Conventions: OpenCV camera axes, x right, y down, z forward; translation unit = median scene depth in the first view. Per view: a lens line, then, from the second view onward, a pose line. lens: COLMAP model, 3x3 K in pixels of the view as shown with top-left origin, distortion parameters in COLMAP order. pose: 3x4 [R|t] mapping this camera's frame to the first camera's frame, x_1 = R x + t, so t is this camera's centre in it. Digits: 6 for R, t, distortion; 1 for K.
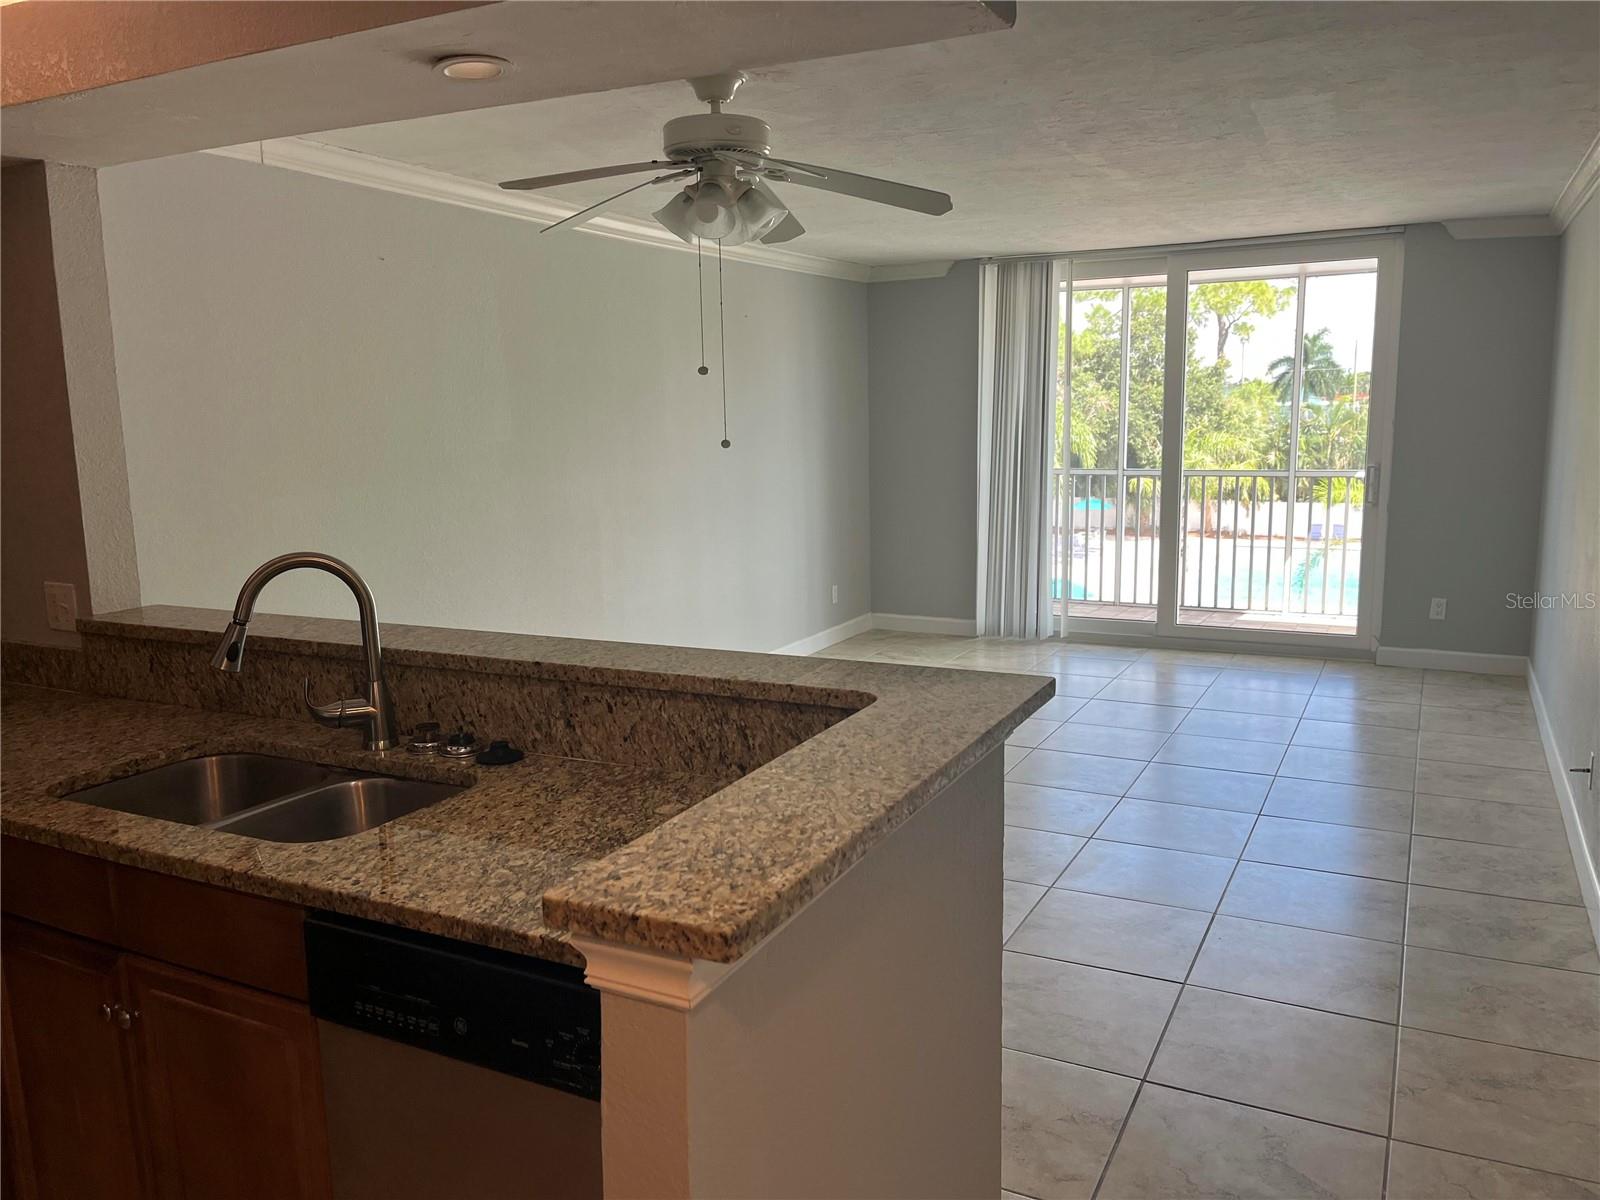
lens RADIAL K [[1203.2, 0, 832.6], [0, 1203.2, 604.1], [0, 0, 1]] dist [0.024384, -0.000667]
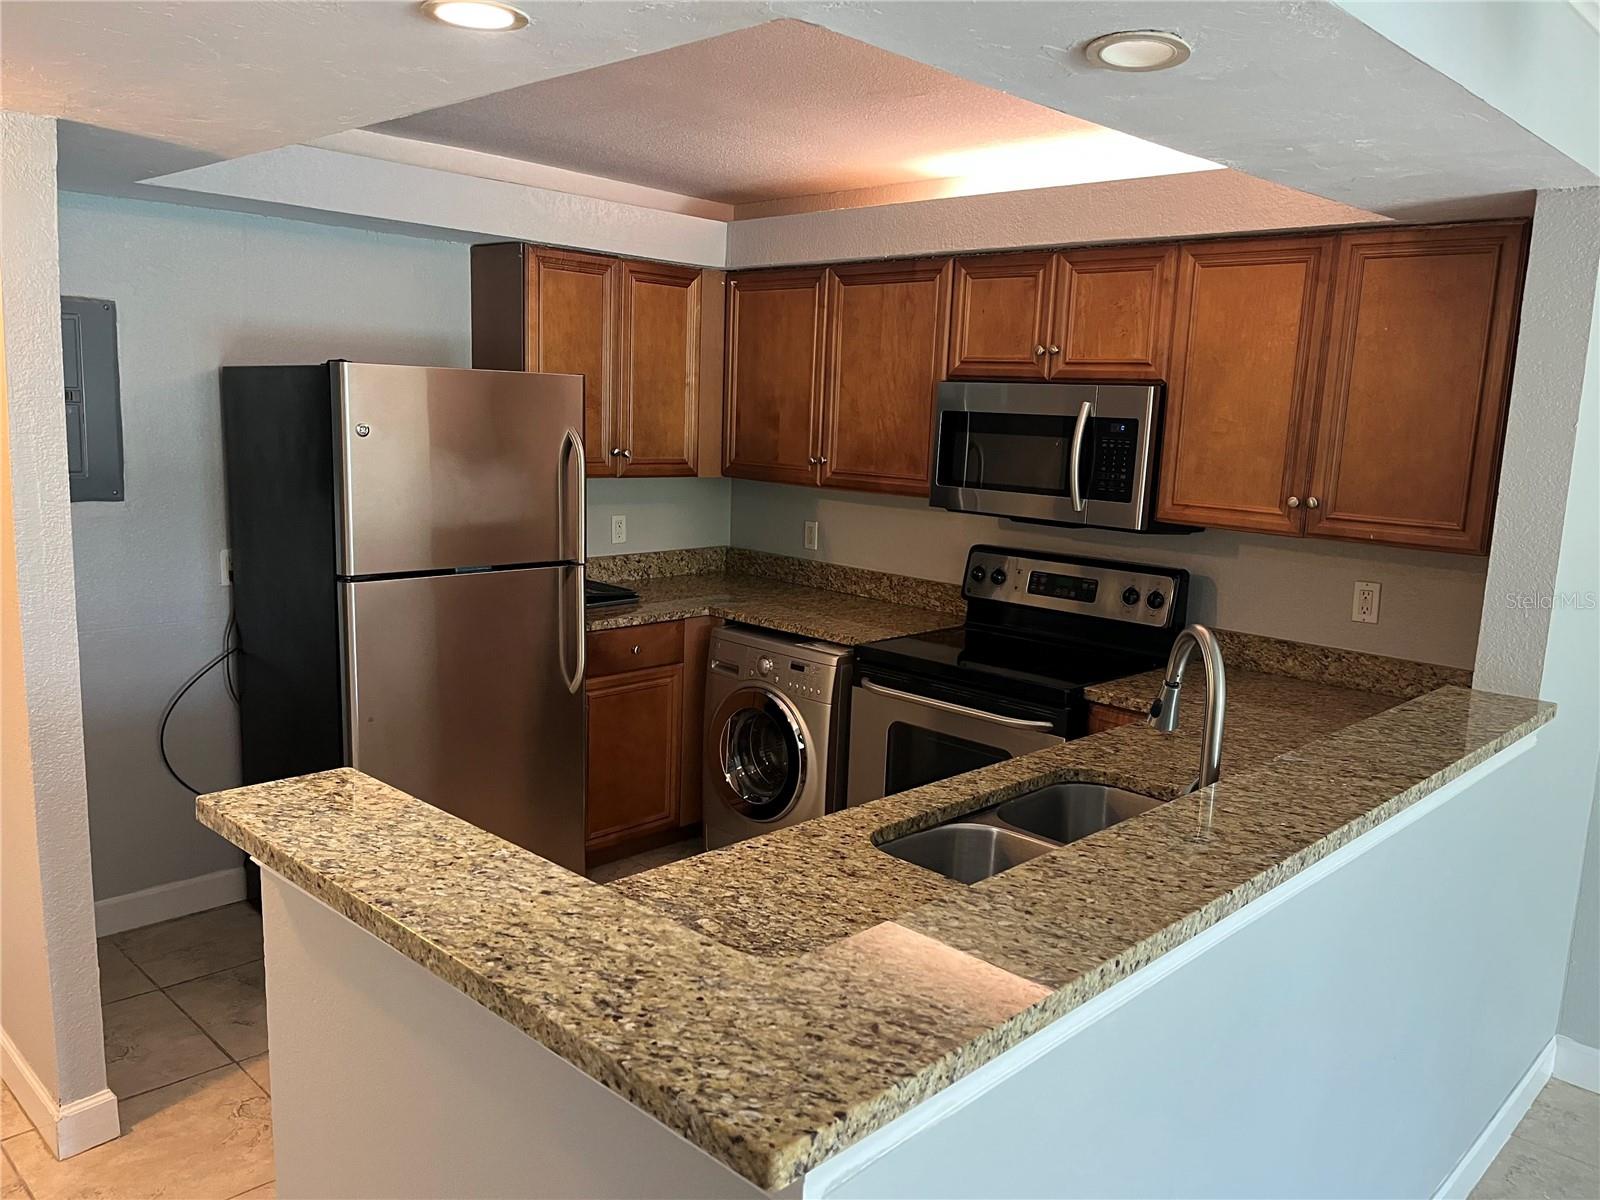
lens RADIAL K [[1203.2, 0, 795.4], [0, 1203.2, 610.6], [0, 0, 1]] dist [0.024384, -0.000667]
pose [[-0.298815, 0.168038, -0.939400, 0.133644], [-0.194355, 0.953029, 0.232298, -0.055247], [0.934310, 0.251991, -0.252121, 0.253895]]
